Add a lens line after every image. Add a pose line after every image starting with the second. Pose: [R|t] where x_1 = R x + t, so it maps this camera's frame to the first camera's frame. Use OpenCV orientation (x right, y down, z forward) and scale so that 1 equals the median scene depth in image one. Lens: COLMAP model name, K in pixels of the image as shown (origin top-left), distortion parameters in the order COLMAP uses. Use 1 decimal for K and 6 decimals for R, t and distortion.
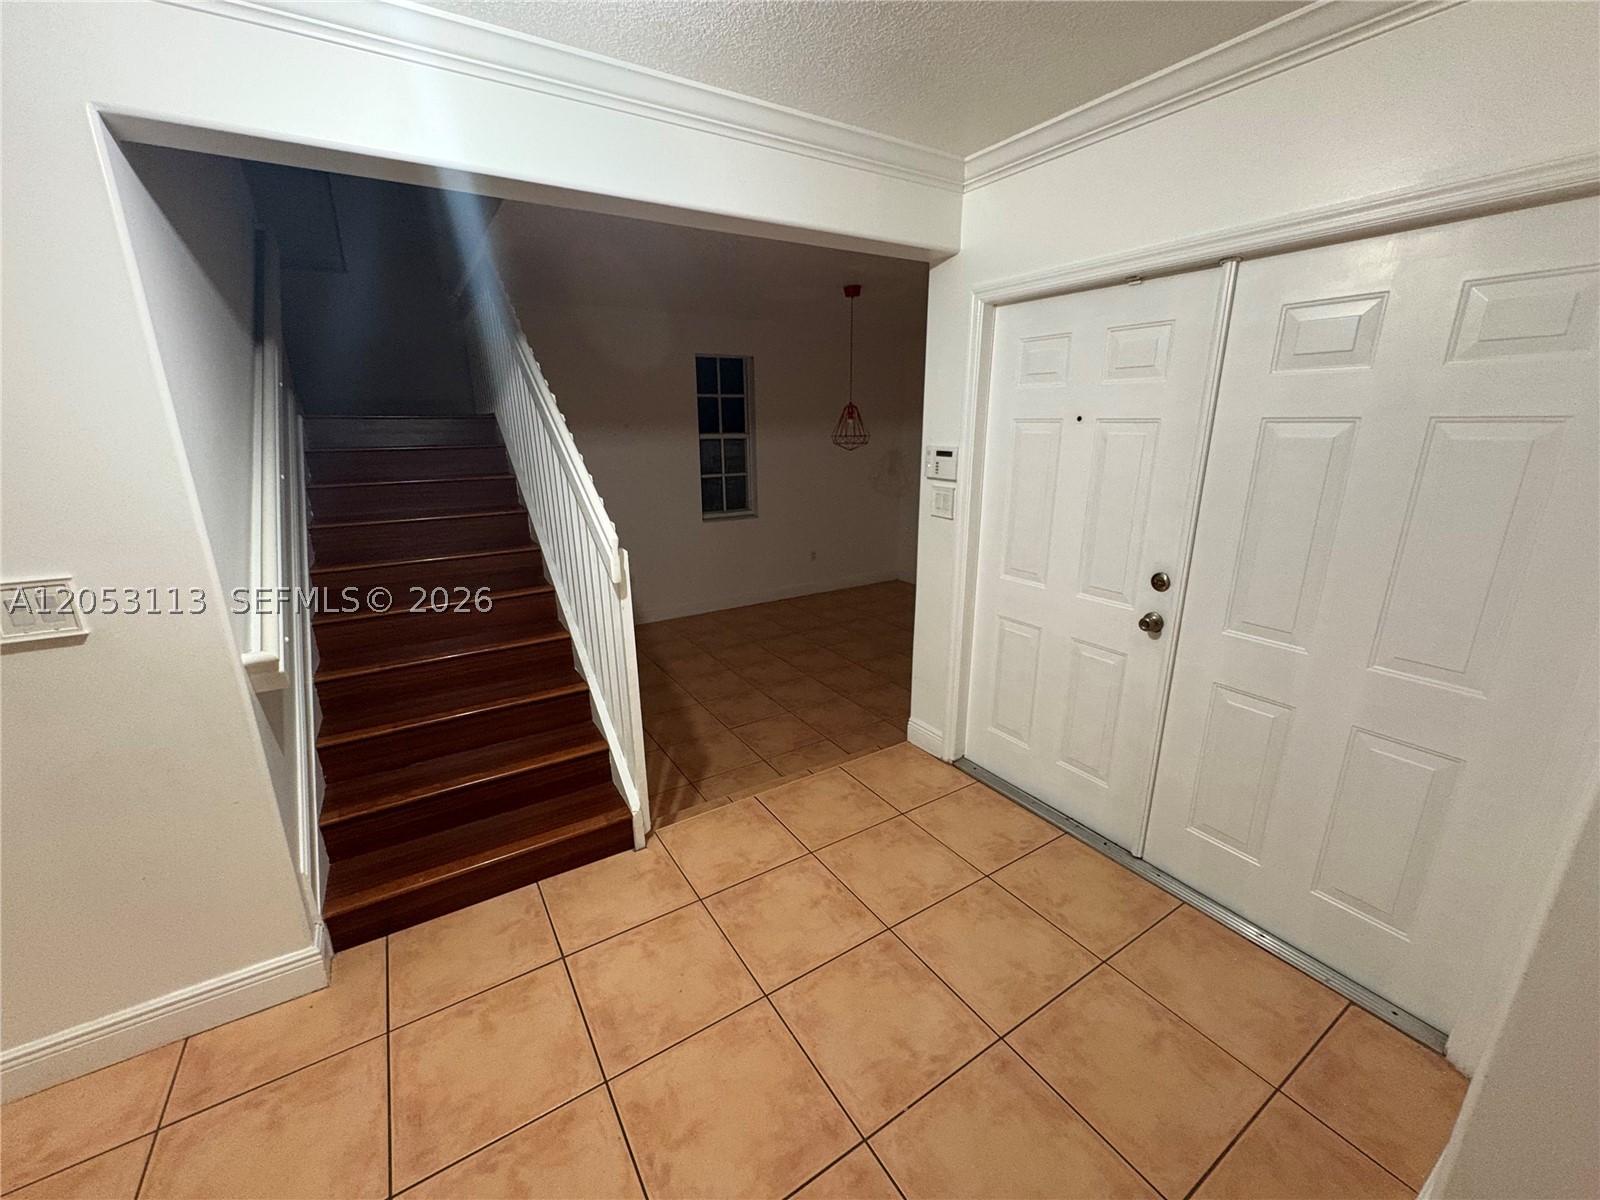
lens RADIAL K [[635.3, 0, 793.3], [0, 635.3, 602.3], [0, 0, 1]] dist [-0.003986, 0.000569]
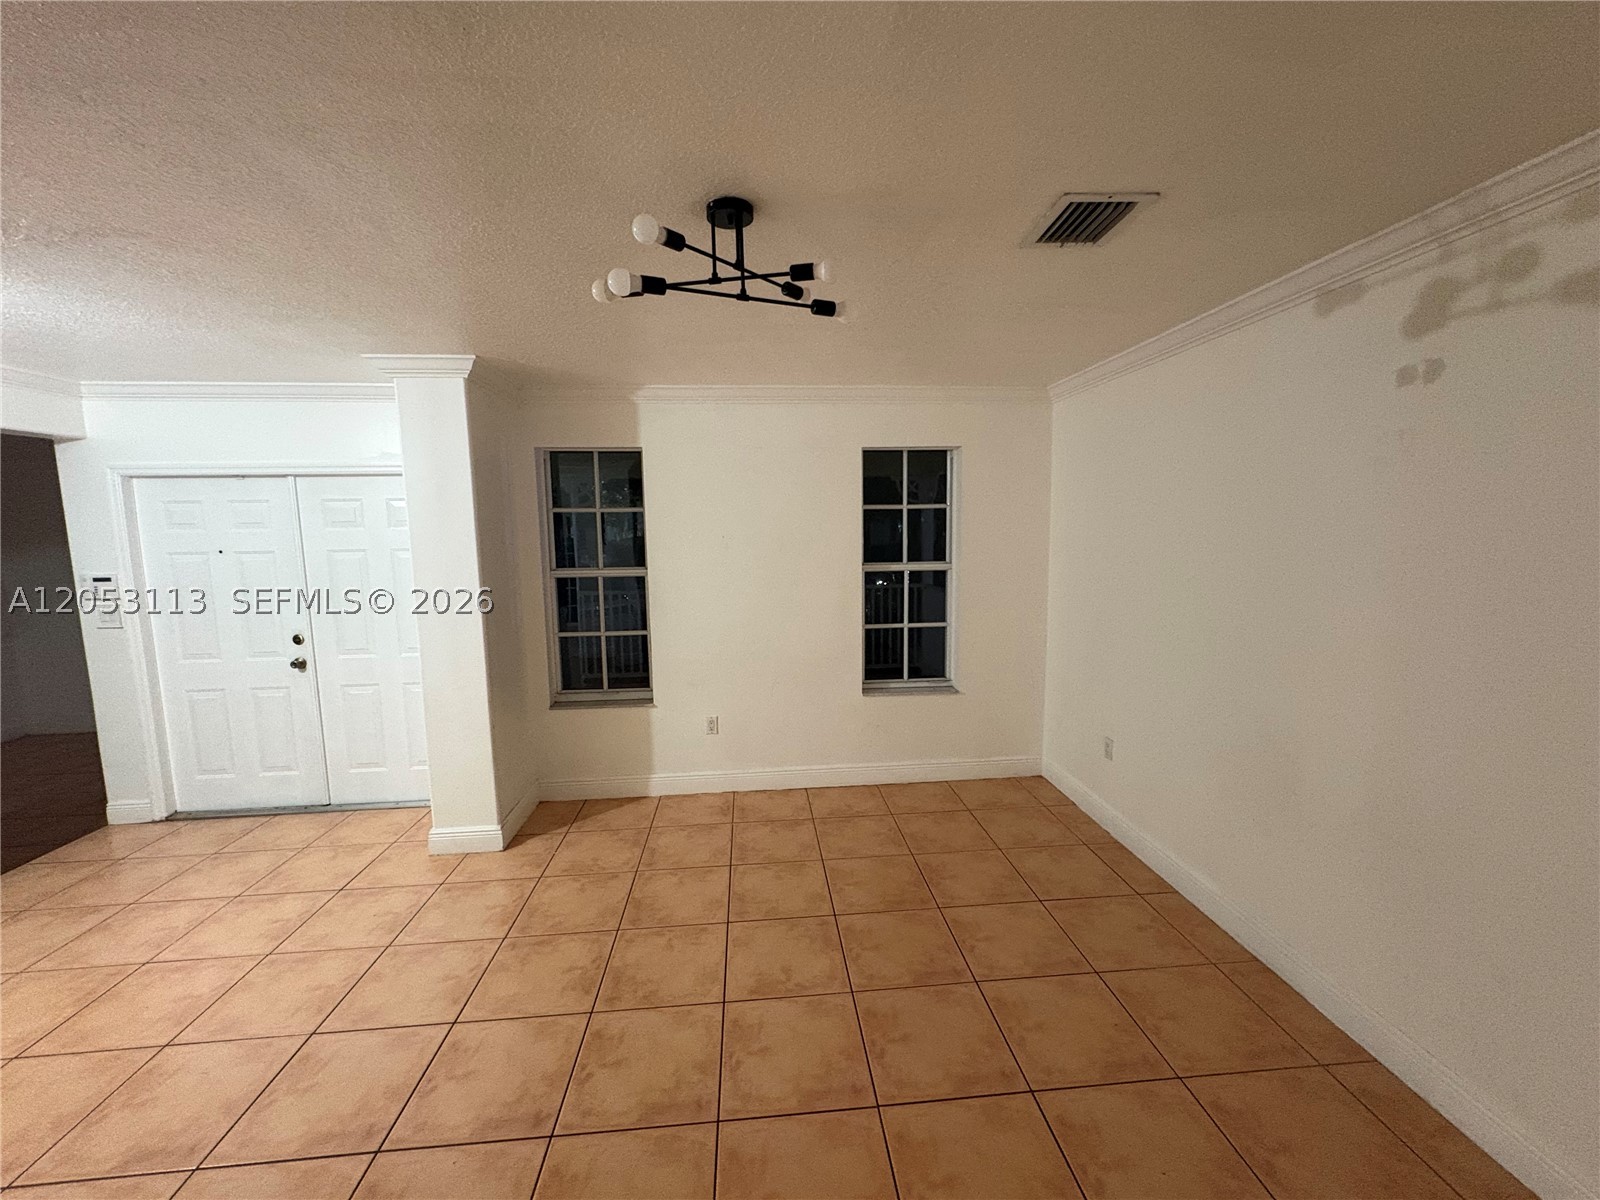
lens RADIAL K [[635.3, 0, 807.8], [0, 635.3, 598.7], [0, 0, 1]] dist [-0.003986, 0.000569]
pose [[0.453432, -0.095947, 0.886112, -0.280922], [0.259495, 0.965331, -0.028262, 0.234109], [-0.852679, 0.242756, 0.462610, -0.894253]]
